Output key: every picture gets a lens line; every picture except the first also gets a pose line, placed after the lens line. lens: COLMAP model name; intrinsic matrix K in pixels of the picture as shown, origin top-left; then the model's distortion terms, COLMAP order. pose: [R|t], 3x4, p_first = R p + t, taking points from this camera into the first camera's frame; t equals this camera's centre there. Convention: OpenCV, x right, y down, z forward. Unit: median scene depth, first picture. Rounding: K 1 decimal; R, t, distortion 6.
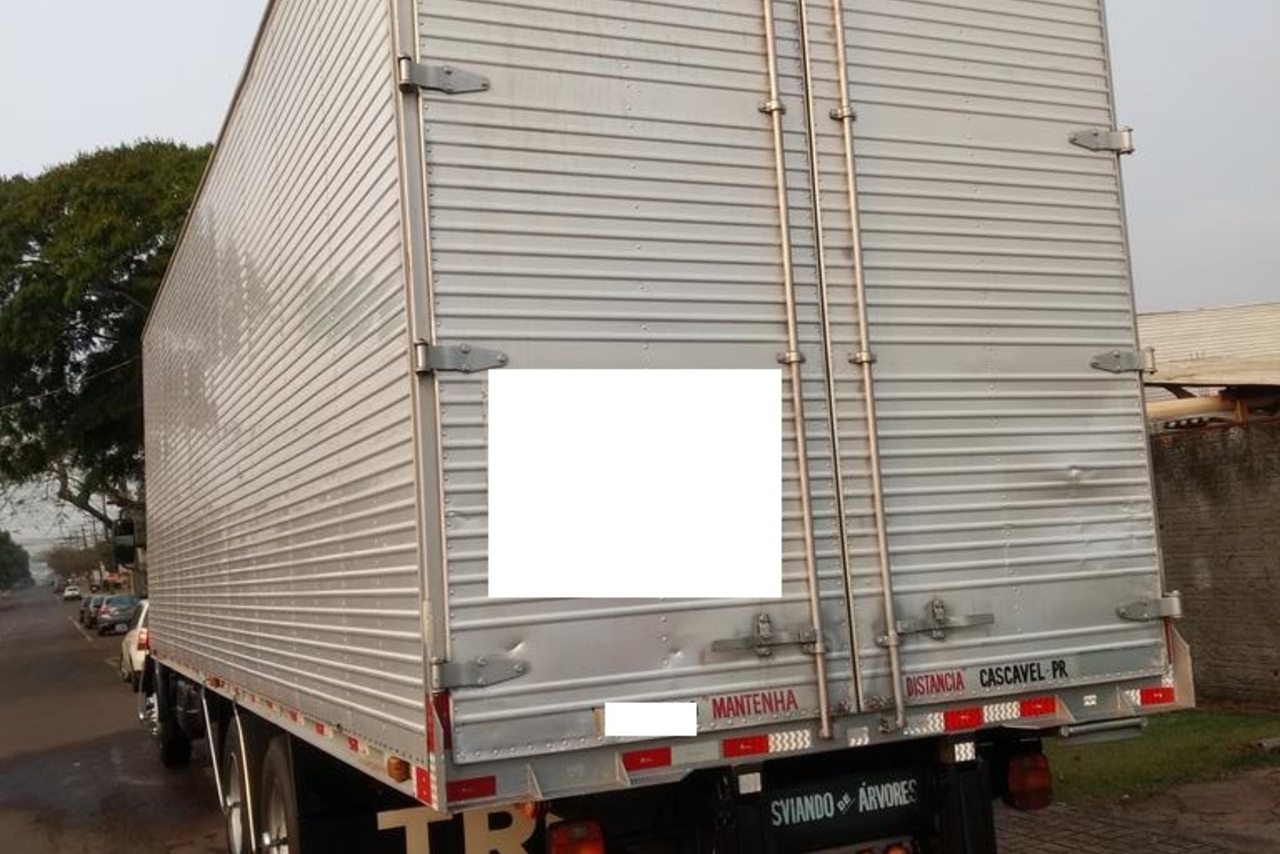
lens RADIAL K [[1326.2, 0, 639.0], [0, 1326.2, 431.2], [0, 0, 1]] dist [0.053174, 0.000000]
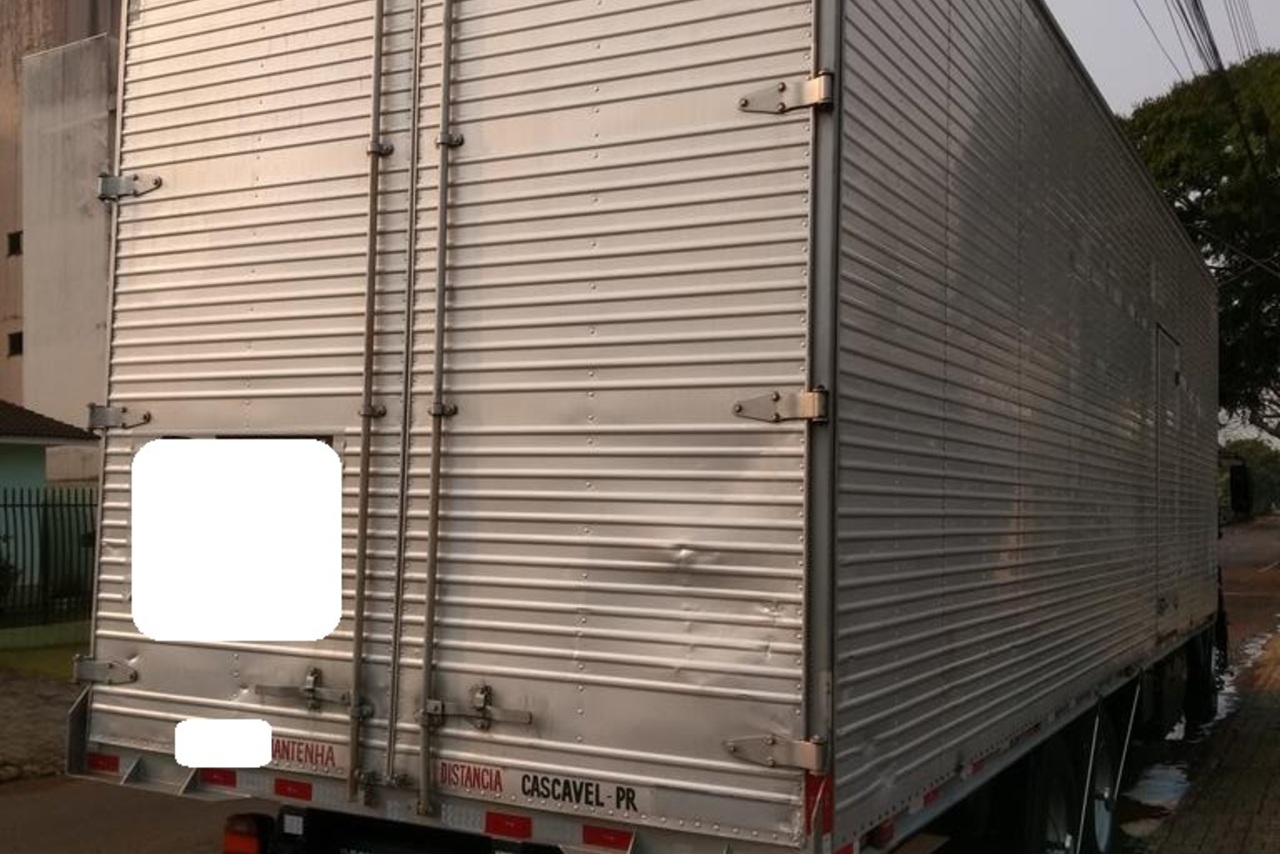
lens RADIAL K [[1326.2, 0, 637.5], [0, 1326.2, 421.3], [0, 0, 1]] dist [0.053174, 0.000000]
pose [[0.596405, 0.028916, -0.802162, 0.988769], [0.016845, 0.998680, 0.048525, -0.089168], [0.802507, -0.042453, 0.595131, 0.562752]]
